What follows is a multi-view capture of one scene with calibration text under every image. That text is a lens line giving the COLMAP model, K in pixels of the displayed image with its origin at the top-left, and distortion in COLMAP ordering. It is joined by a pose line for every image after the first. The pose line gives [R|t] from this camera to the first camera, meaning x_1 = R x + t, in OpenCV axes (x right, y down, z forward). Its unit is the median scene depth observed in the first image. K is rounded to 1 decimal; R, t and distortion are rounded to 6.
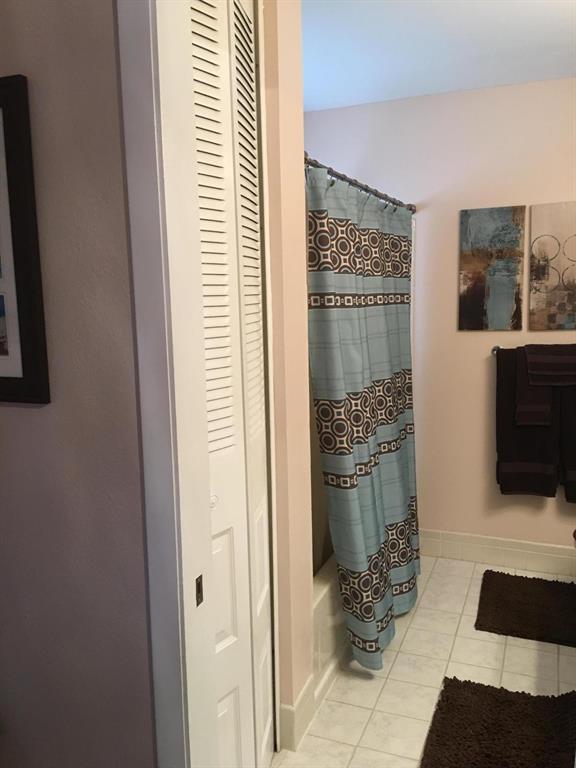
lens RADIAL K [[650.1, 0, 290.6], [0, 650.1, 381.7], [0, 0, 1]] dist [0.115415, -0.173838]
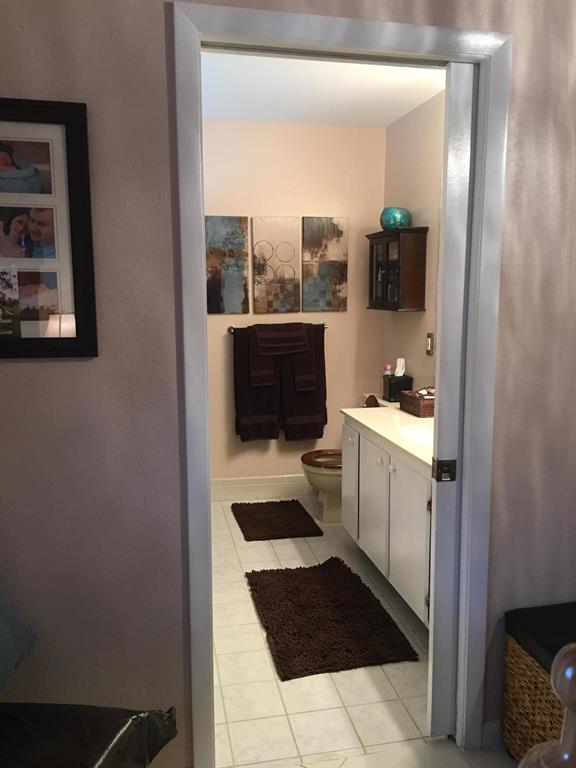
lens RADIAL K [[650.1, 0, 290.6], [0, 650.1, 381.7], [0, 0, 1]] dist [0.115415, -0.173838]
pose [[0.831217, -0.062962, 0.552371, -0.301406], [0.058577, 0.997954, 0.025605, 0.028111], [-0.552854, 0.011073, 0.833205, -0.112570]]
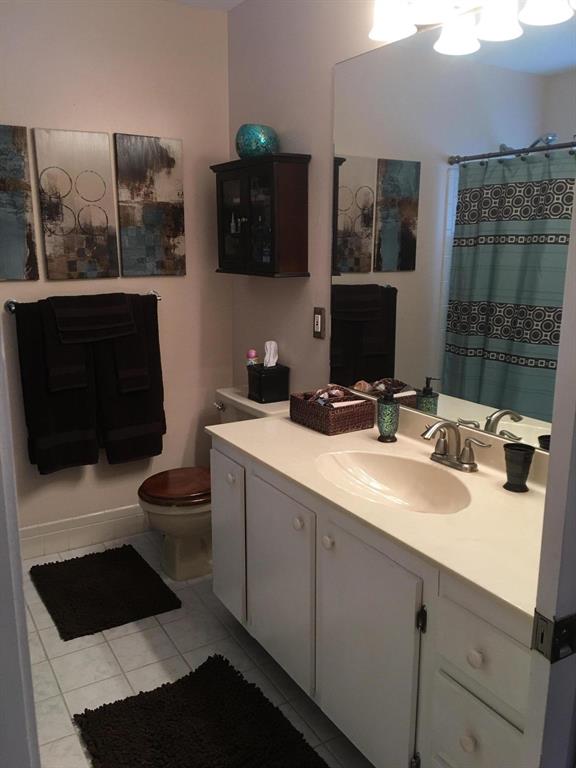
lens RADIAL K [[650.1, 0, 290.6], [0, 650.1, 381.7], [0, 0, 1]] dist [0.115415, -0.173838]
pose [[0.605746, -0.146913, 0.781977, -0.135762], [0.089448, 0.989149, 0.116546, -0.019350], [-0.790614, -0.000651, 0.612314, 0.230304]]
